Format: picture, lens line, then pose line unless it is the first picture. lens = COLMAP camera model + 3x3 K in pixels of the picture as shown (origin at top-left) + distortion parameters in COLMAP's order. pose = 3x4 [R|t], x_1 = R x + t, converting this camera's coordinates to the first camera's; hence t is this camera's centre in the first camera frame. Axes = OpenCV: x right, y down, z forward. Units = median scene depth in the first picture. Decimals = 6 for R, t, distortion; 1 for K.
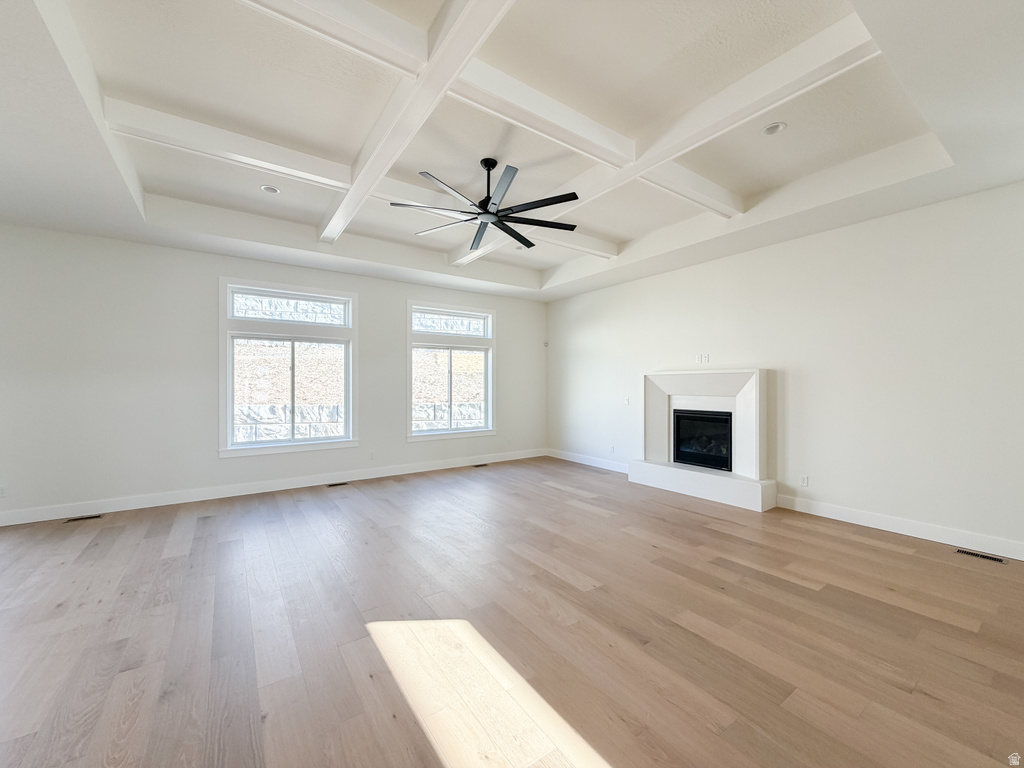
lens RADIAL K [[406.1, 0, 510.8], [0, 406.1, 384.2], [0, 0, 1]] dist [-0.000153, 0.000217]
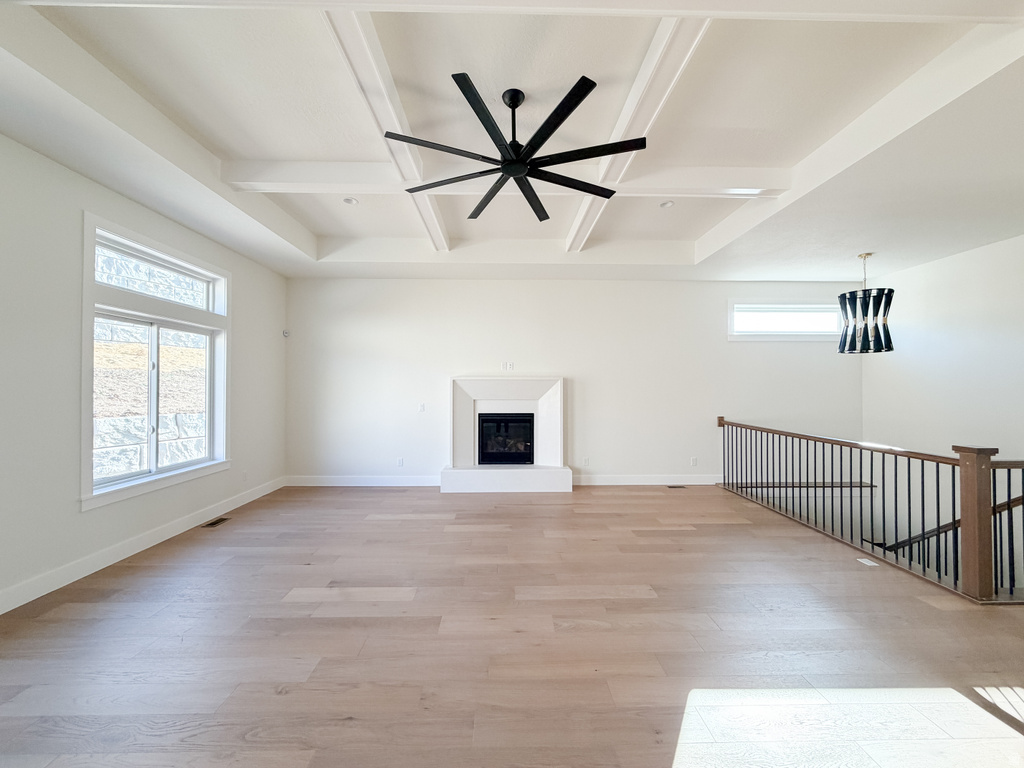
lens RADIAL K [[406.1, 0, 510.8], [0, 406.1, 384.2], [0, 0, 1]] dist [-0.000153, 0.000217]
pose [[0.556623, 0.009231, 0.830714, -0.411448], [-0.002166, 0.999951, -0.009660, -0.002578], [-0.830763, 0.003578, 0.556615, 0.356303]]
